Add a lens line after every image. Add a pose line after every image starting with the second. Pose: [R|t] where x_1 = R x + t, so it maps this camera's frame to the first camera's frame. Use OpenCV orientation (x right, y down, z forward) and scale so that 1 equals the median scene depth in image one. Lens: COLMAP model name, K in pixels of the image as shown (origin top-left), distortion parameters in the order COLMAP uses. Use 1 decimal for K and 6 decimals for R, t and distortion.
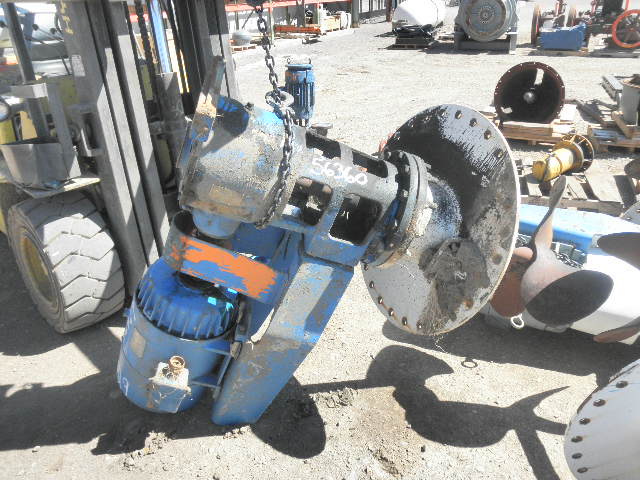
lens RADIAL K [[519.1, 0, 324.6], [0, 519.1, 246.6], [0, 0, 1]] dist [-0.085549, 0.046306]
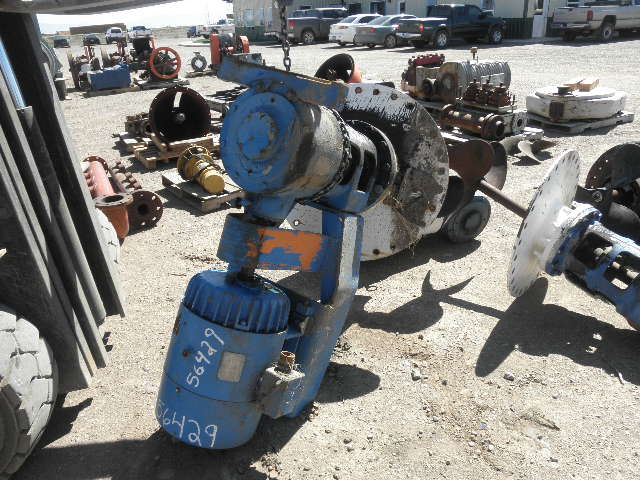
lens RADIAL K [[519.1, 0, 331.3], [0, 519.1, 250.1], [0, 0, 1]] dist [-0.085549, 0.046306]
pose [[0.616935, -0.326784, 0.715963, -0.912452], [0.381733, 0.919793, 0.090884, -0.020893], [-0.688238, 0.217237, 0.692197, 0.210188]]
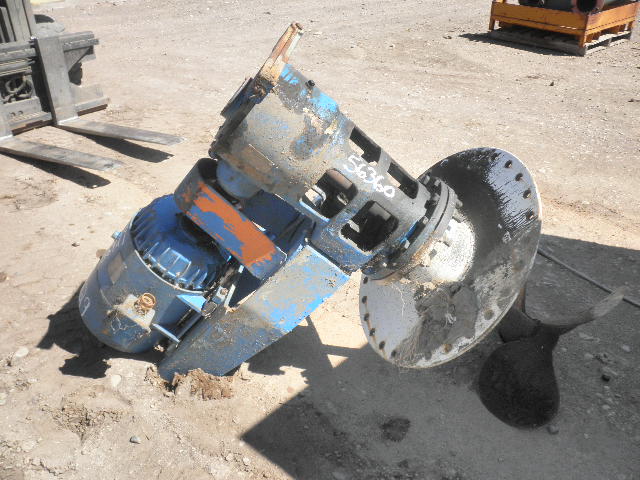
lens RADIAL K [[642.1, 0, 320.7], [0, 642.1, 238.1], [0, 0, 1]] dist [-0.024407, 0.000000]
pose [[0.934064, 0.354873, -0.039864, 0.027356], [-0.355687, 0.934478, -0.015389, 0.018356], [0.031791, 0.028553, 0.999087, -0.221729]]
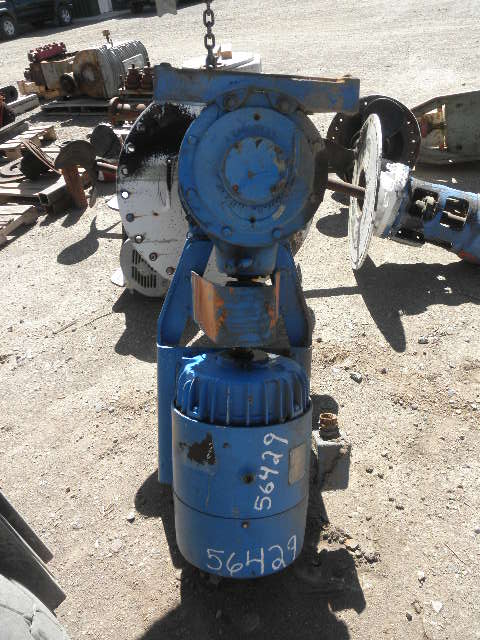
lens RADIAL K [[519.1, 0, 241.1], [0, 519.1, 319.0], [0, 0, 1]] dist [-0.085549, 0.046306]
pose [[0.026089, -0.559810, 0.828210, -0.933074], [0.541111, 0.704532, 0.459166, -0.377756], [-0.840546, 0.436175, 0.321300, 0.814595]]
